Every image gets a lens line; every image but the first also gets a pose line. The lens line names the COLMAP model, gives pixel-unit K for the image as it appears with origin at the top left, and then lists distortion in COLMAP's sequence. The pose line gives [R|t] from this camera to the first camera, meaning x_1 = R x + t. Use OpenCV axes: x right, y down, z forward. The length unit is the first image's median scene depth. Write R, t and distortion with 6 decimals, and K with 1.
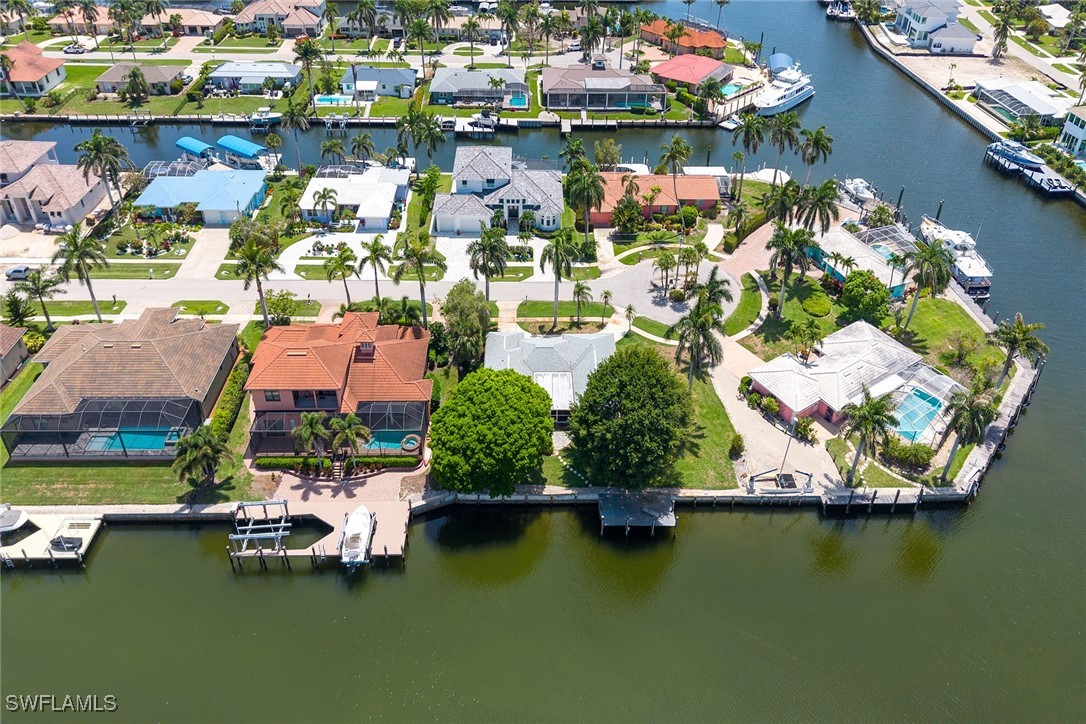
lens RADIAL K [[784.0, 0, 543.0], [0, 784.0, 362.0], [0, 0, 1]] dist [0.124462, -0.204411]
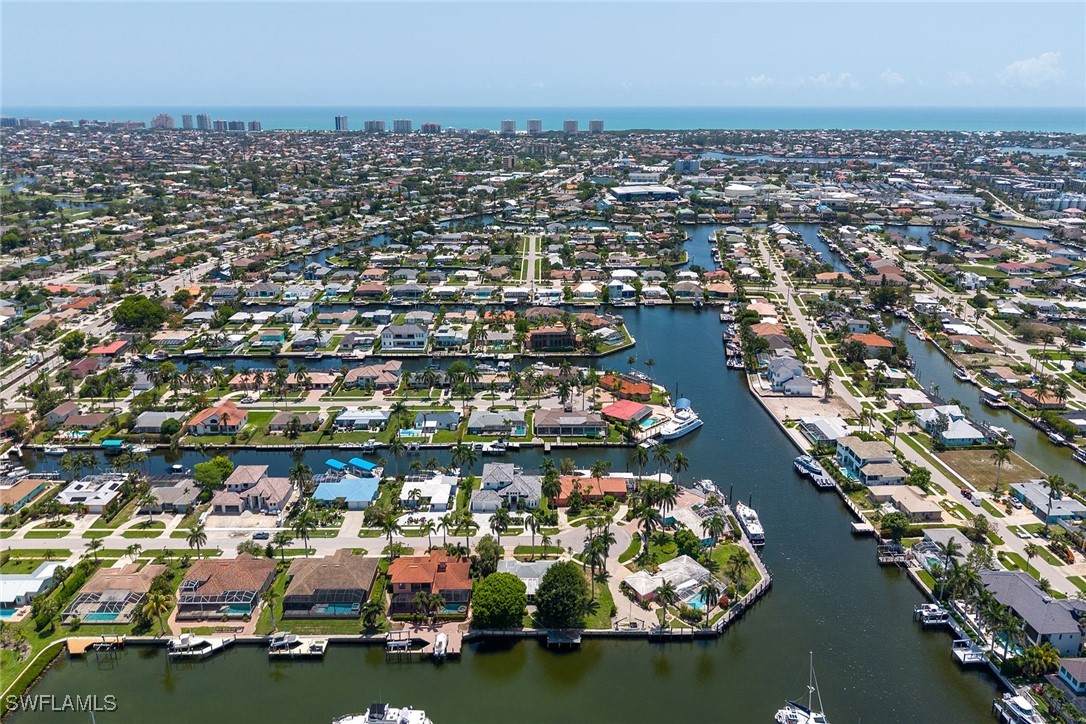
lens RADIAL K [[784.0, 0, 543.0], [0, 784.0, 362.0], [0, 0, 1]] dist [0.124462, -0.204411]
pose [[0.999785, -0.011482, -0.017277, 0.066815], [0.004924, 0.940403, -0.340028, 0.136849], [0.020152, 0.339869, 0.940257, -0.852702]]
